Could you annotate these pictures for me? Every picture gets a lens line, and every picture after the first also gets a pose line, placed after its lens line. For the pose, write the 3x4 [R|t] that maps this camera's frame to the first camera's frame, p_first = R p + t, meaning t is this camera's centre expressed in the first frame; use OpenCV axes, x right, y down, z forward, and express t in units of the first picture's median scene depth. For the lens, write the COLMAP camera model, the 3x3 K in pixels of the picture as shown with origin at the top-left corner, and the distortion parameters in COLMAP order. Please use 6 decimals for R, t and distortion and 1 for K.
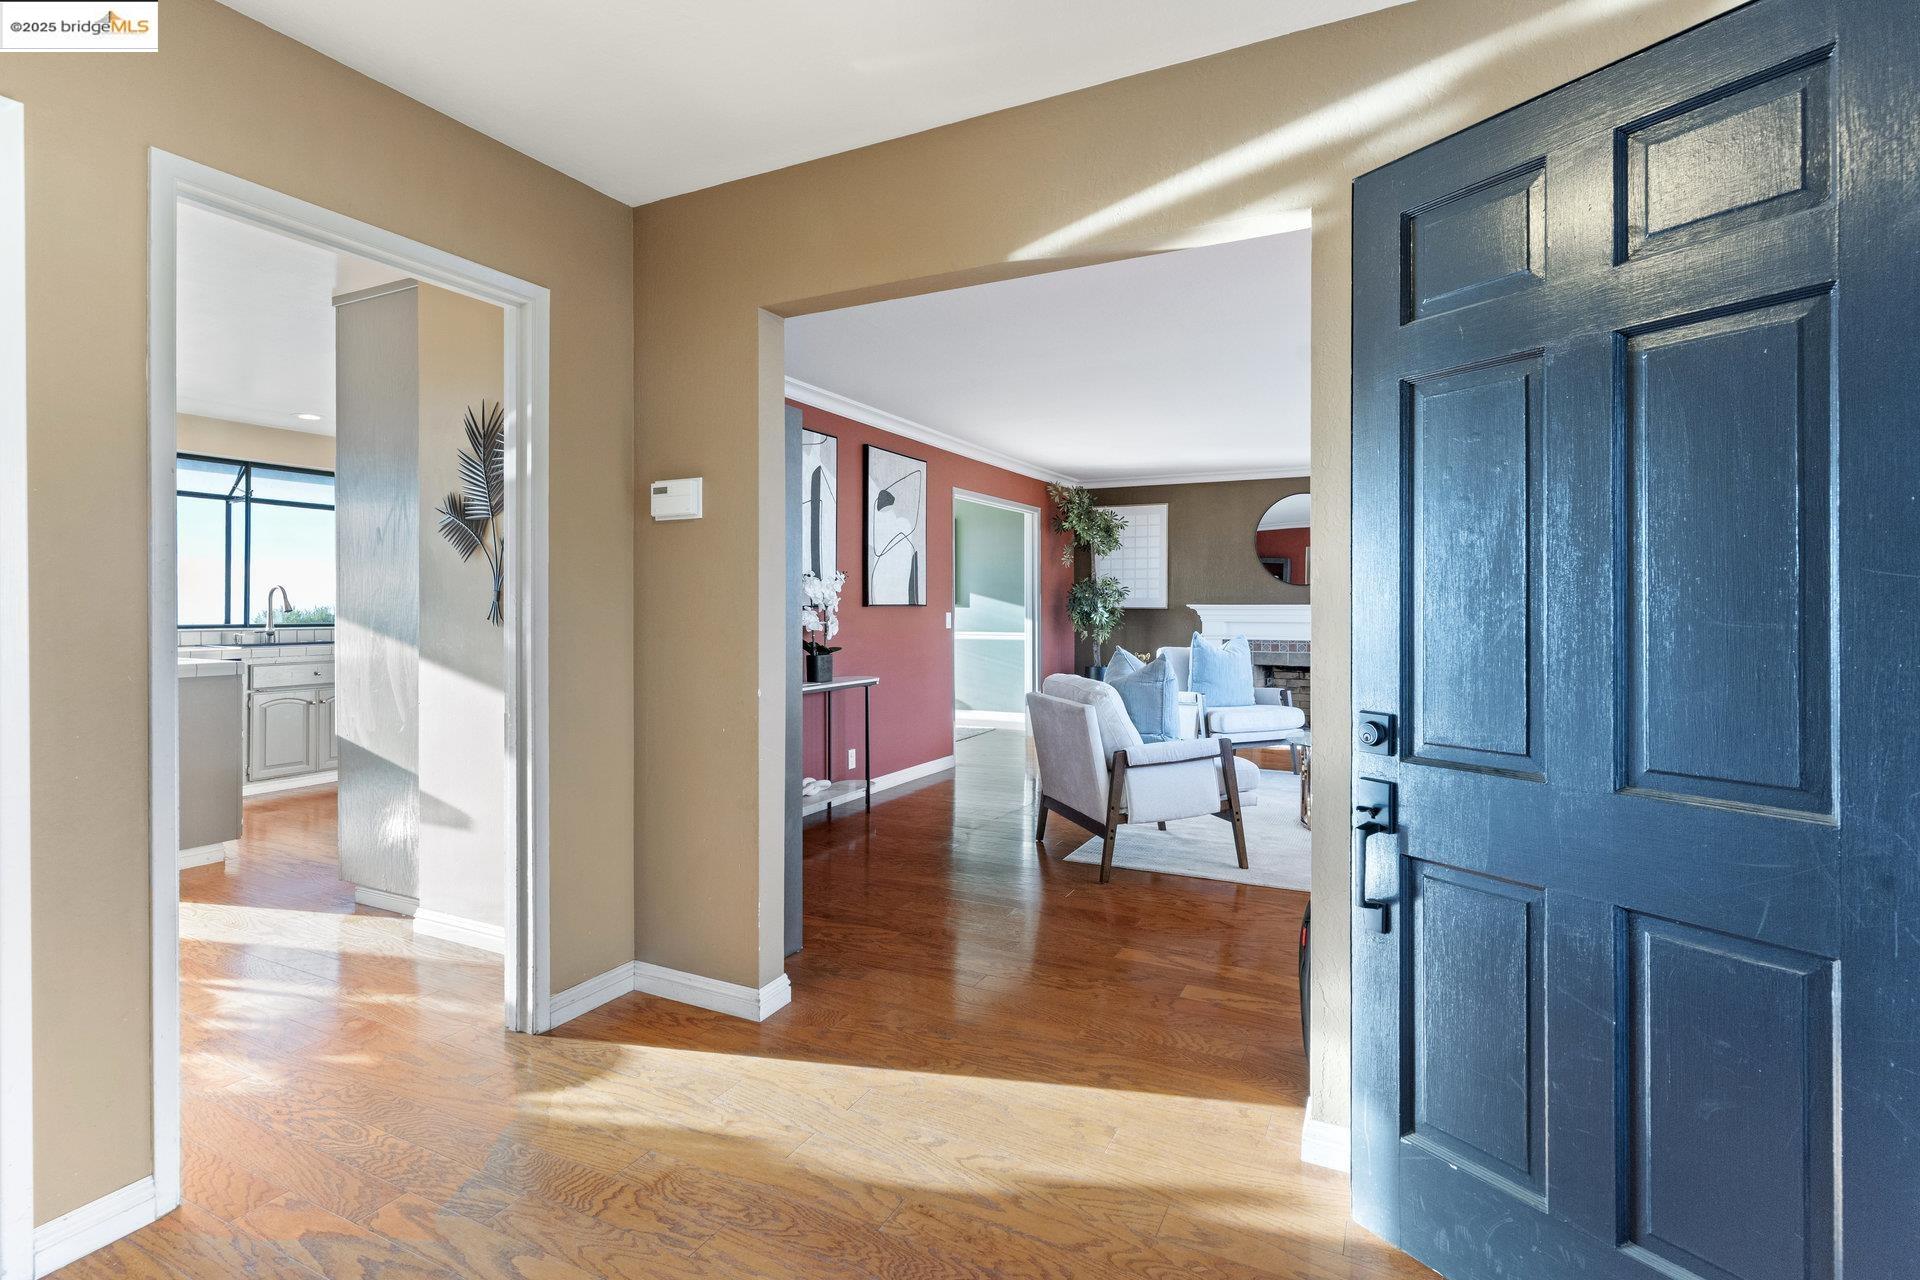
lens RADIAL K [[923.1, 0, 956.7], [0, 923.1, 604.5], [0, 0, 1]] dist [-0.003316, -0.000161]
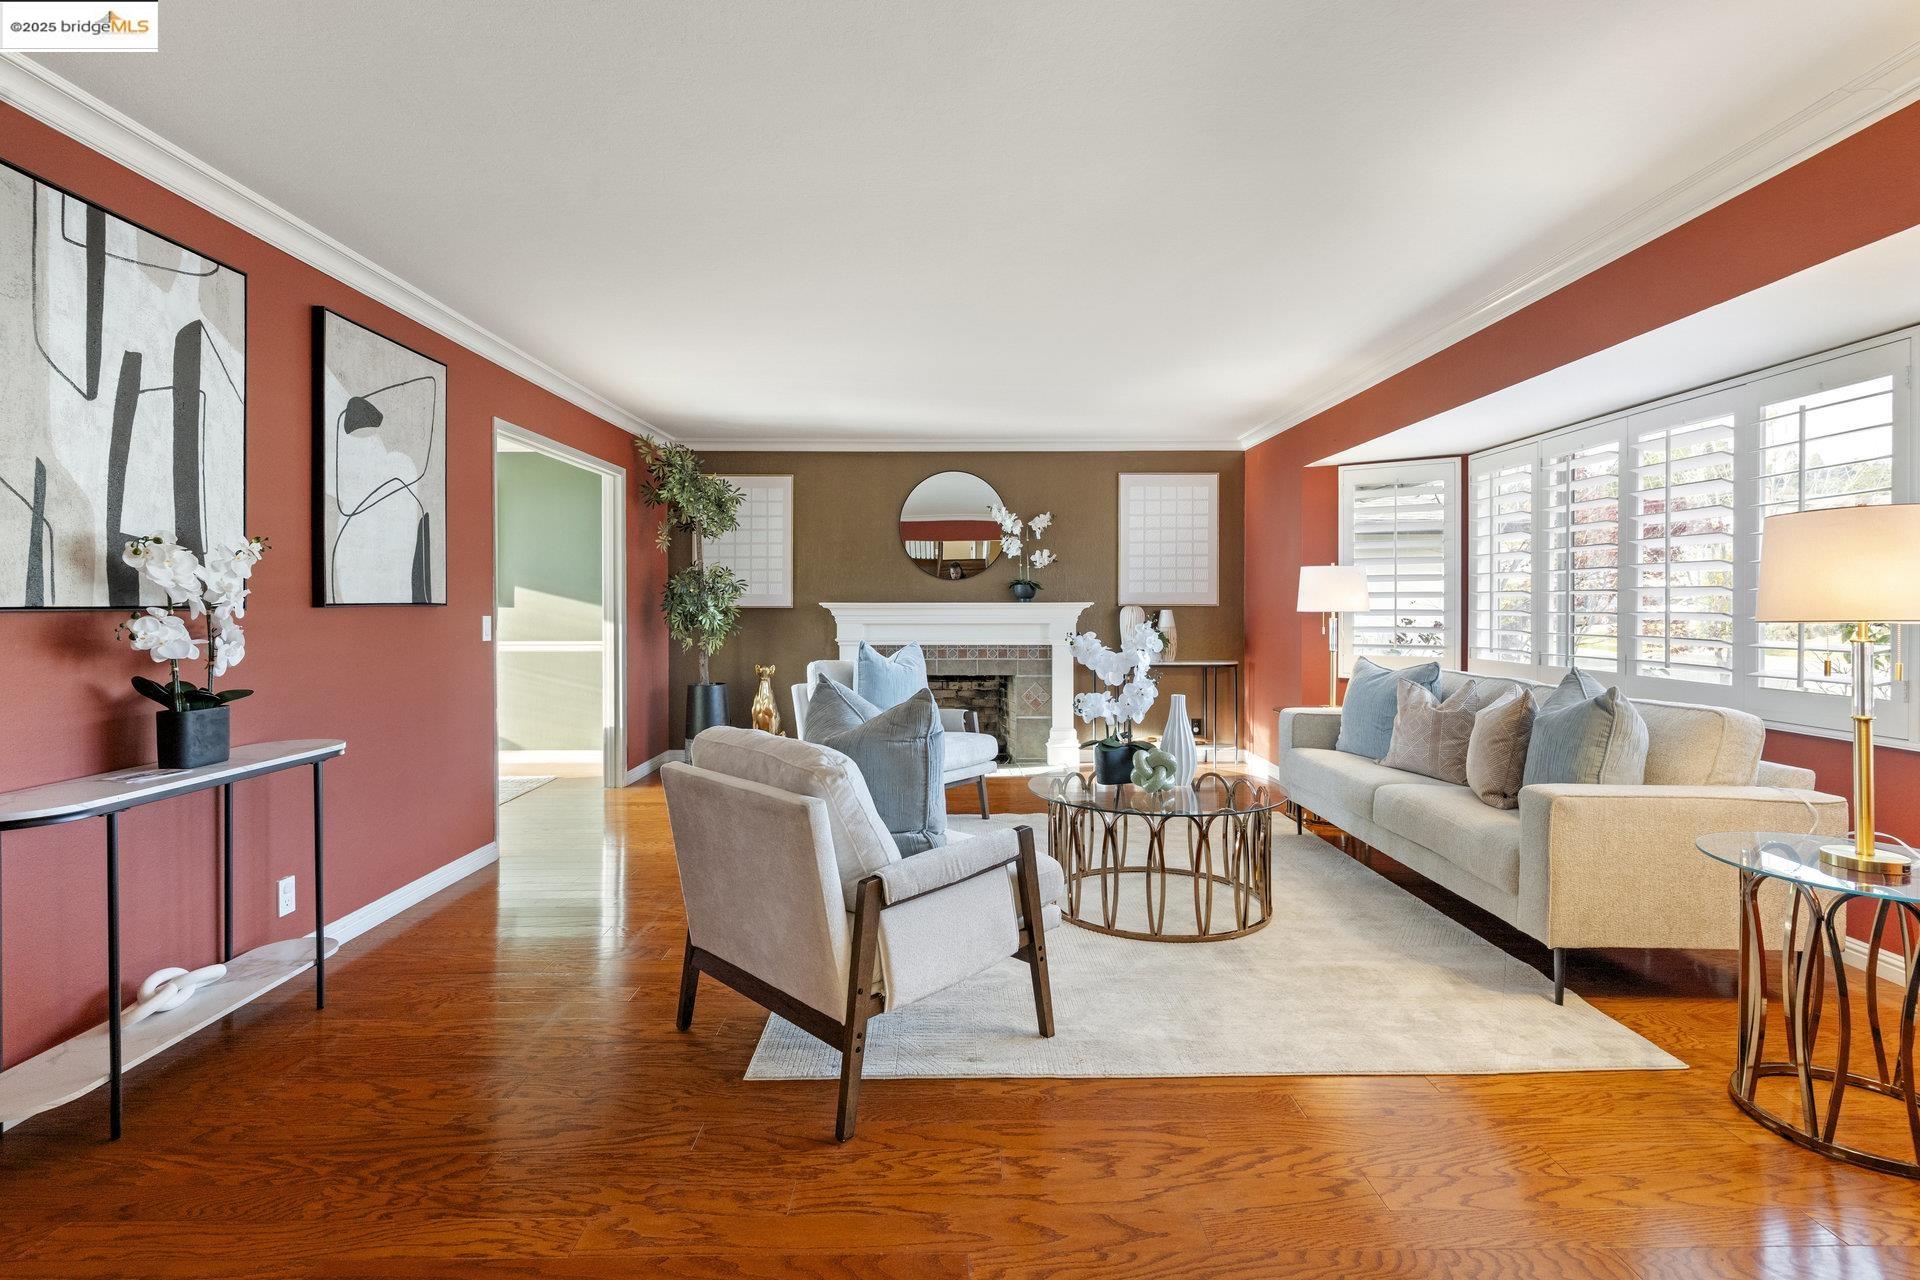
lens RADIAL K [[940.7, 0, 969.3], [0, 940.7, 607.7], [0, 0, 1]] dist [0.004672, 0.000309]
pose [[0.887558, -0.002560, 0.460689, -0.014653], [-0.000113, 0.999983, 0.005775, -0.000534], [-0.460696, -0.005178, 0.887543, 0.329135]]
